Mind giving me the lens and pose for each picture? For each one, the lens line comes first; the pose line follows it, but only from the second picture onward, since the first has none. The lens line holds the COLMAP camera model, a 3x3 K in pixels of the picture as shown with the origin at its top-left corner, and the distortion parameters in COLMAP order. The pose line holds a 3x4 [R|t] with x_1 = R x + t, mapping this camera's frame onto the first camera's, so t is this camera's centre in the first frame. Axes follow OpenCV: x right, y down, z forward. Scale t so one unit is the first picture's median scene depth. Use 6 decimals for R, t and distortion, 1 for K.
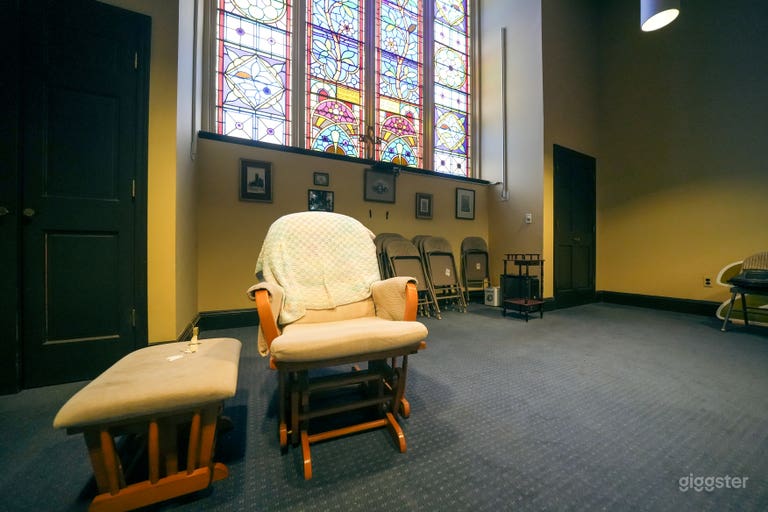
lens RADIAL K [[261.3, 0, 384.0], [0, 261.3, 256.0], [0, 0, 1]] dist [-0.024181, 0.000024]
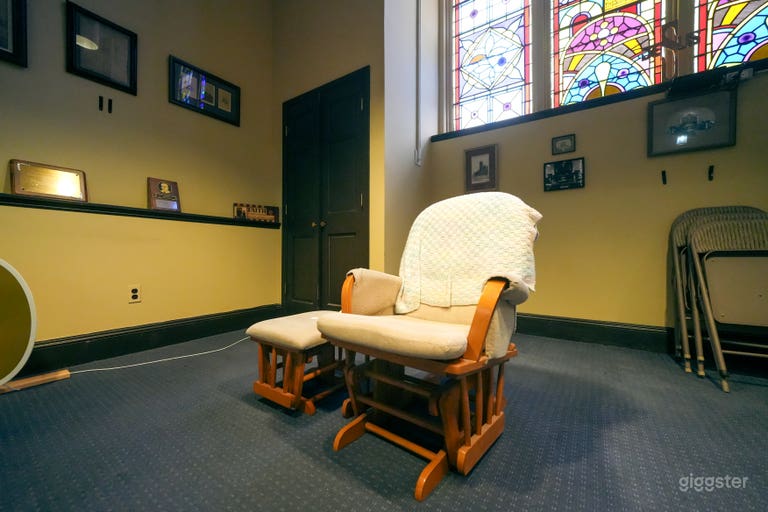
lens RADIAL K [[309.7, 0, 382.2], [0, 309.7, 253.4], [0, 0, 1]] dist [-0.000330, 0.000053]
pose [[0.492920, -0.003349, -0.870068, 0.255996], [-0.006902, 0.999946, -0.007760, 0.015986], [0.870047, 0.009831, 0.492870, 0.144569]]
